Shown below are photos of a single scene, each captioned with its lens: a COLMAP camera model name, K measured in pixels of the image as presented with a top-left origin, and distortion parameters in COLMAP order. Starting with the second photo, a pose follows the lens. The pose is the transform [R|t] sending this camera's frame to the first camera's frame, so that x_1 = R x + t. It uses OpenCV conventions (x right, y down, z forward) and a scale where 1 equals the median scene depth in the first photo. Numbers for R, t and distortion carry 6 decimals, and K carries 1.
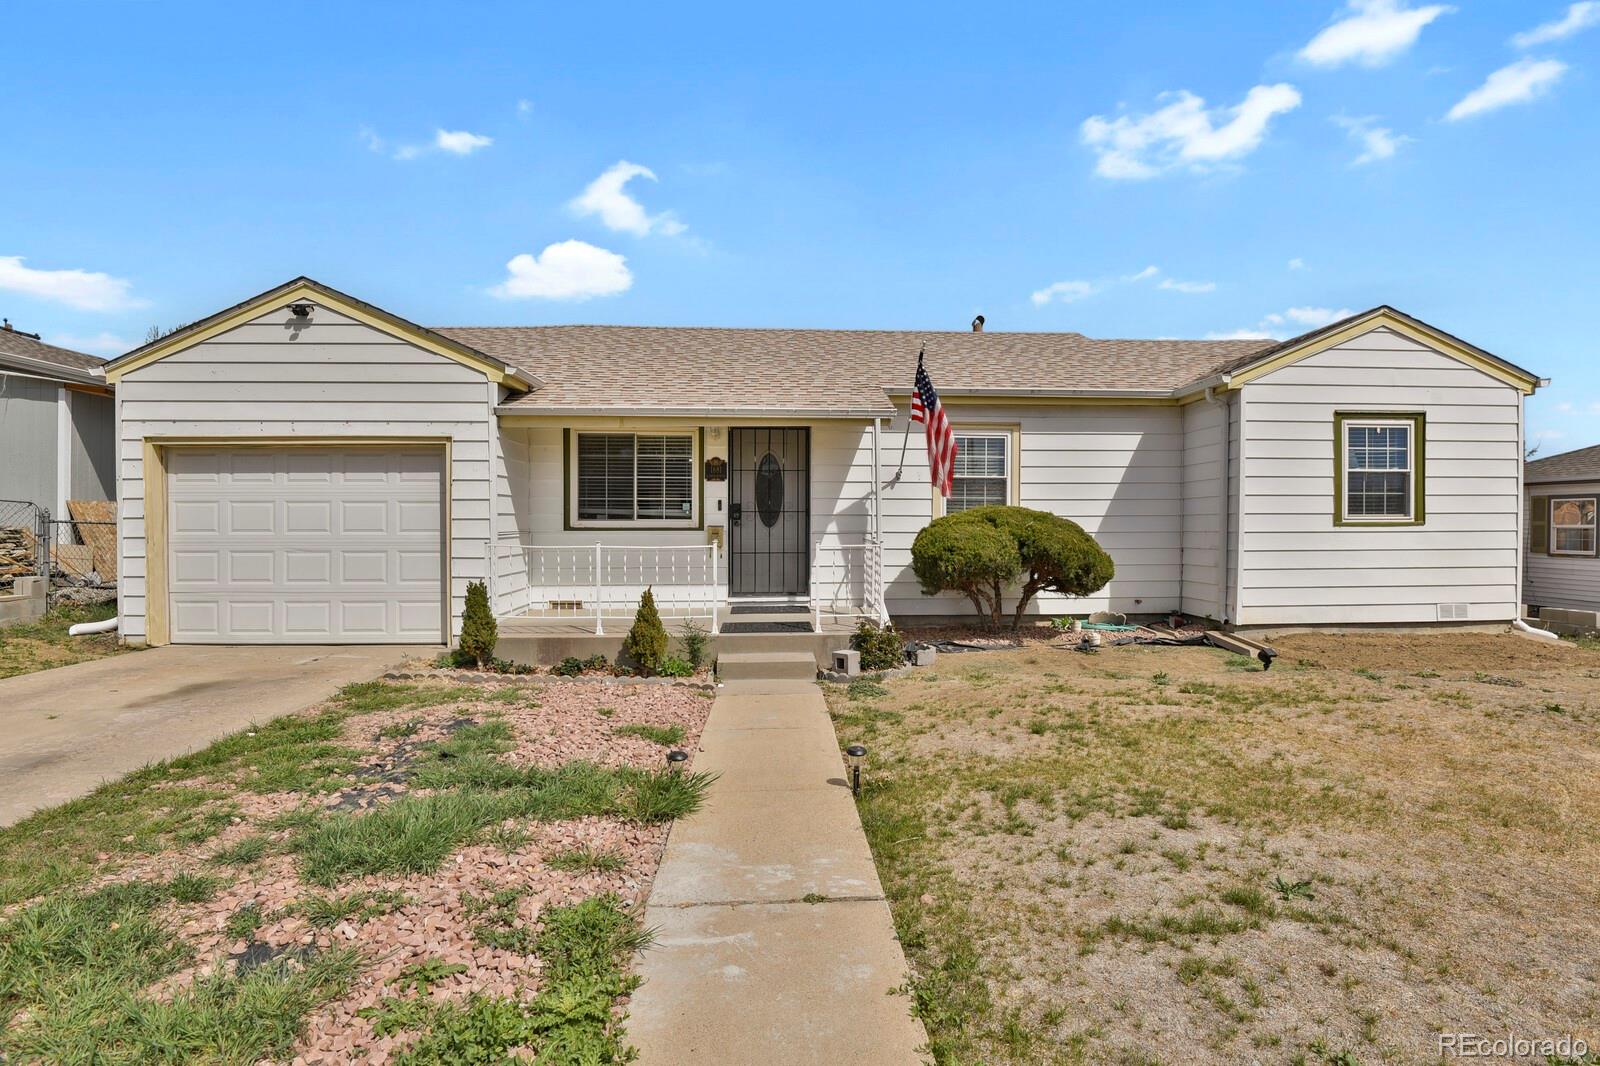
lens RADIAL K [[789.1, 0, 813.3], [0, 789.1, 531.7], [0, 0, 1]] dist [-0.022339, -0.004829]
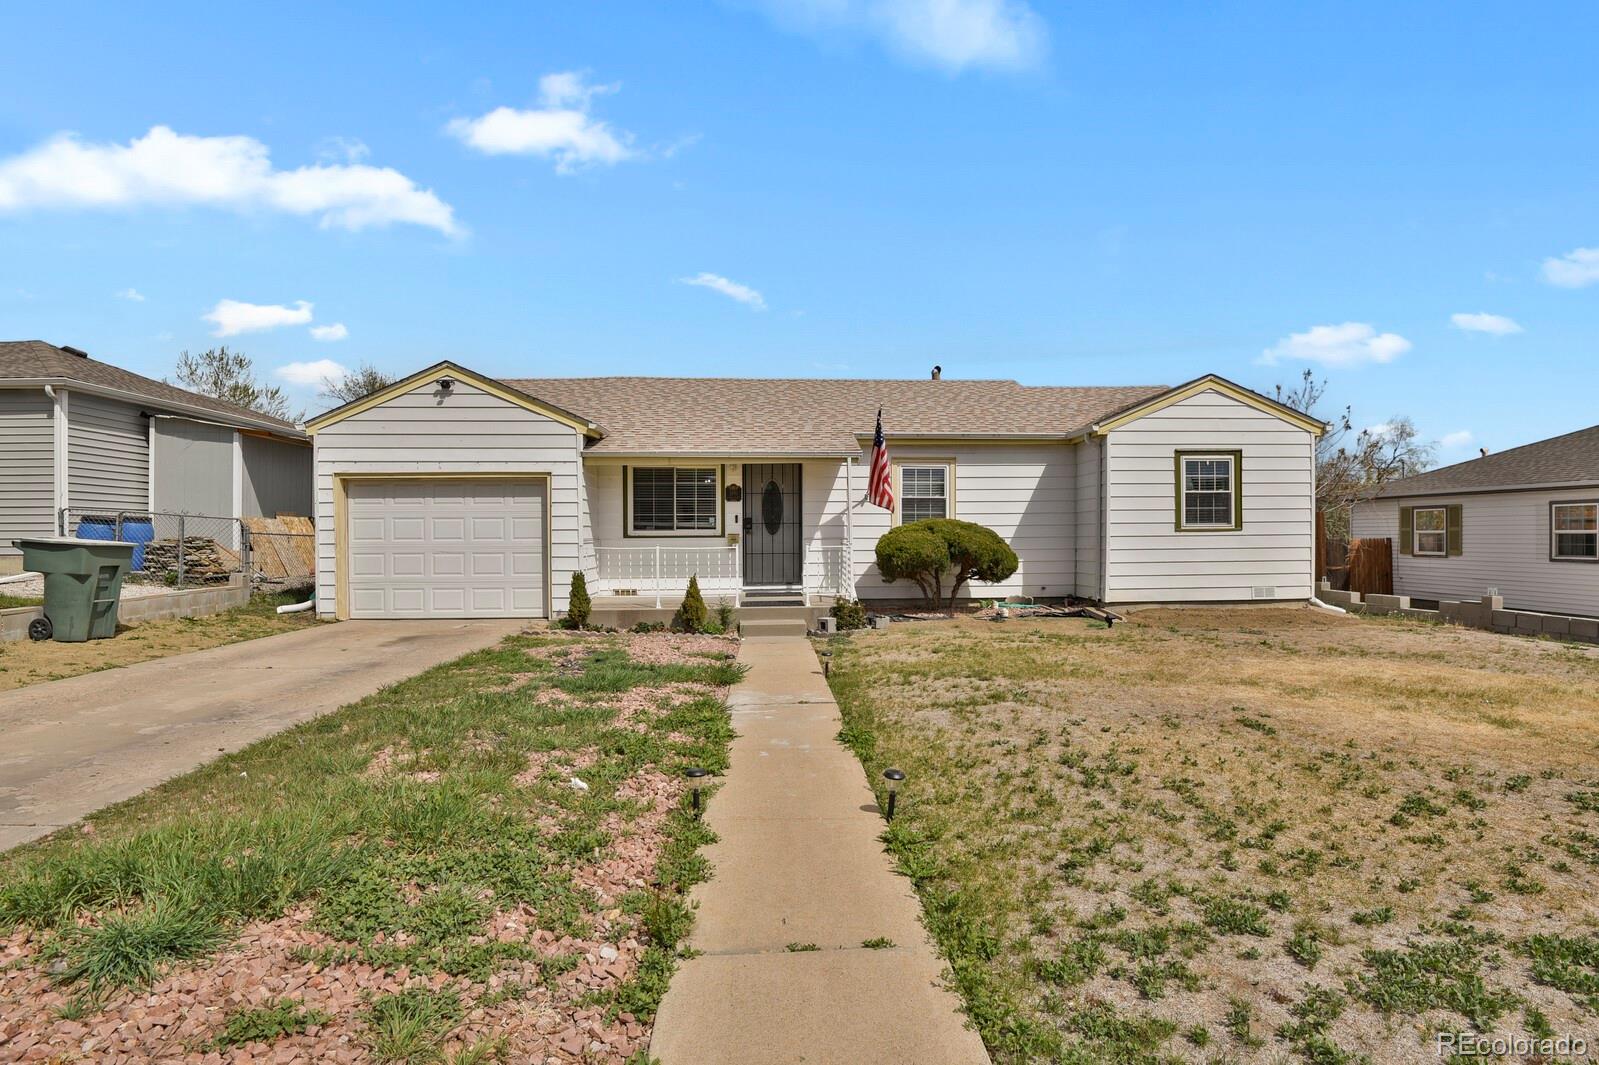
lens RADIAL K [[788.6, 0, 798.5], [0, 788.6, 536.8], [0, 0, 1]] dist [-0.022339, -0.004829]
pose [[0.999929, -0.004906, -0.010841, 0.004413], [0.004825, 0.999960, -0.007477, 0.008426], [0.010878, 0.007425, 0.999913, -0.380202]]
